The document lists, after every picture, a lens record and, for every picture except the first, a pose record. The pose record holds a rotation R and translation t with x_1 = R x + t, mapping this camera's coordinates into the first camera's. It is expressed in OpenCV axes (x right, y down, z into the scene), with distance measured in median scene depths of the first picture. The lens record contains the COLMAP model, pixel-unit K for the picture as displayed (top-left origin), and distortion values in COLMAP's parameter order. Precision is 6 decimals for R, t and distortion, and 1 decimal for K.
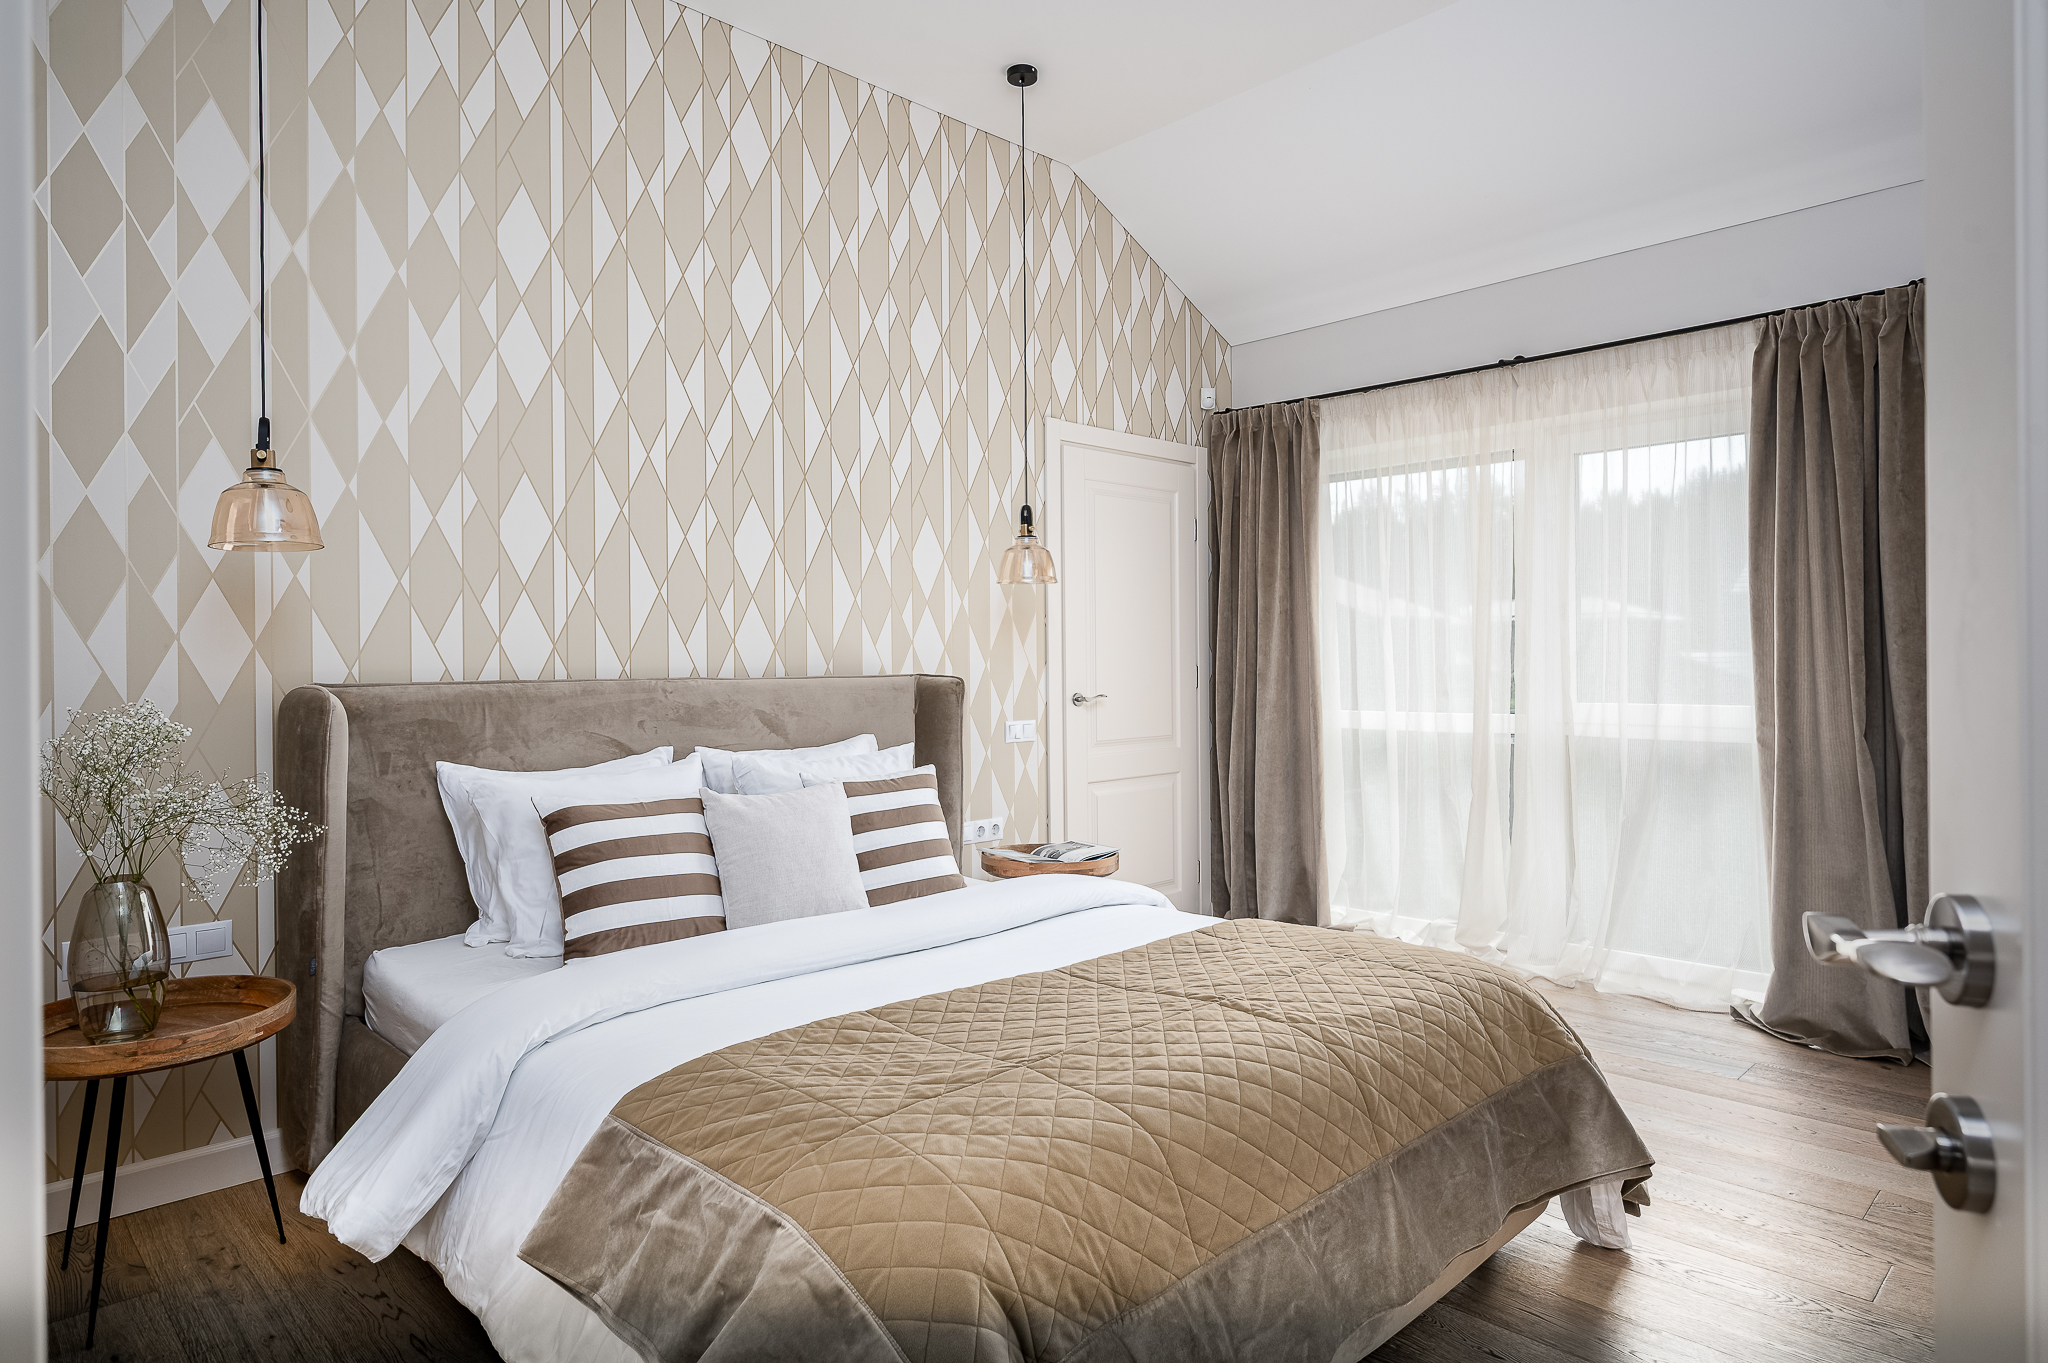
lens RADIAL K [[1127.8, 0, 1016.3], [0, 1127.8, 680.0], [0, 0, 1]] dist [-0.007311, -0.000594]
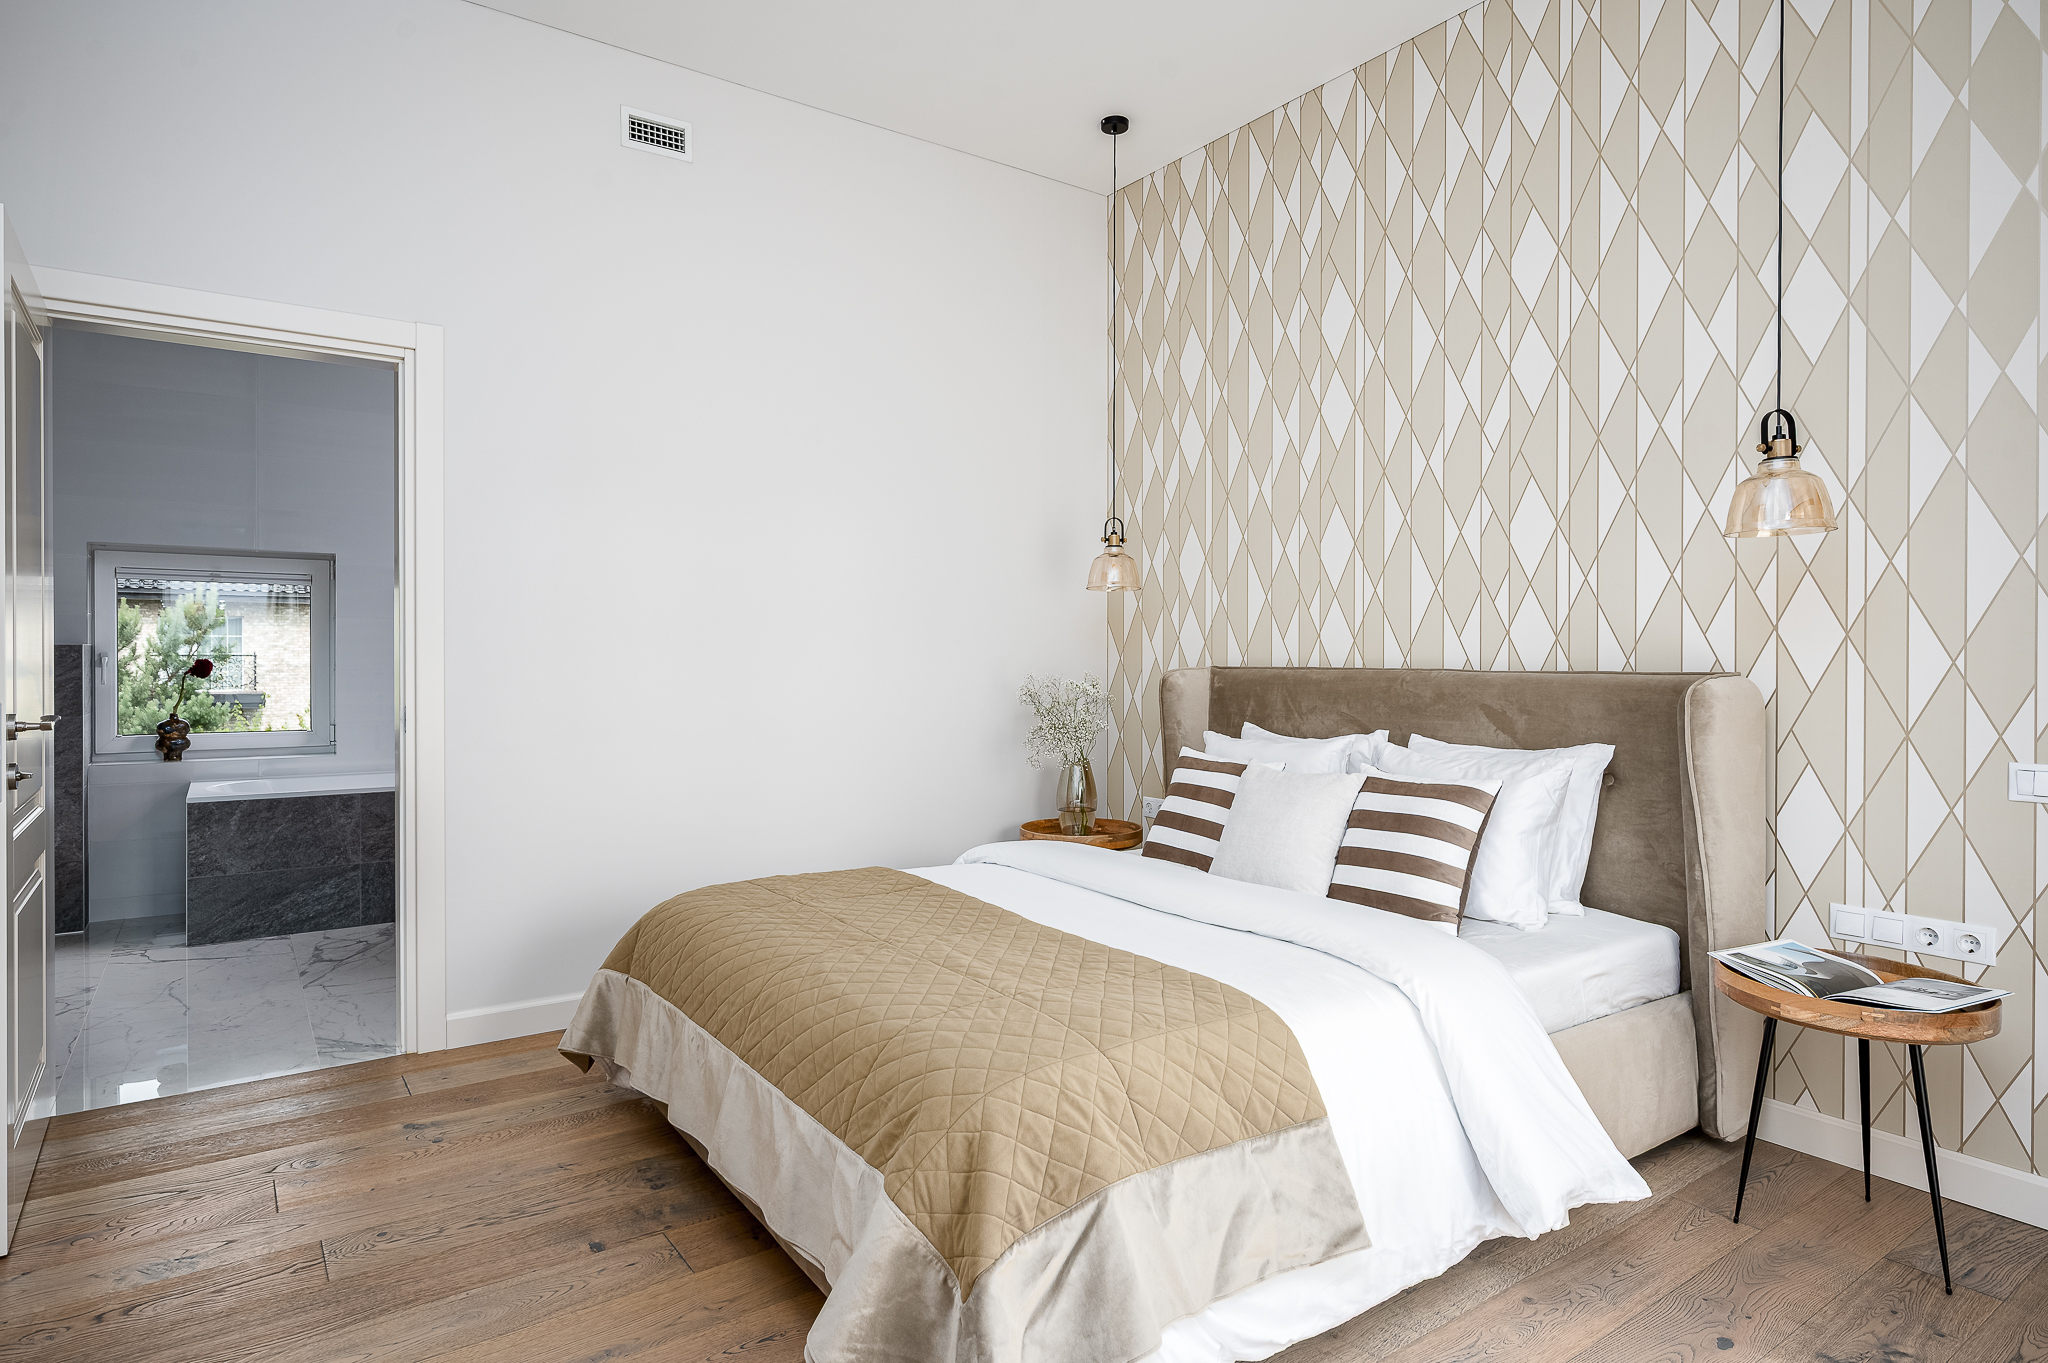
lens RADIAL K [[1157.9, 0, 1019.7], [0, 1157.9, 666.5], [0, 0, 1]] dist [0.000210, 0.000427]
pose [[-0.143491, 0.016015, -0.989522, 0.914253], [-0.015957, 0.999702, 0.018494, -0.020524], [0.989523, 0.018443, -0.143192, 0.856138]]
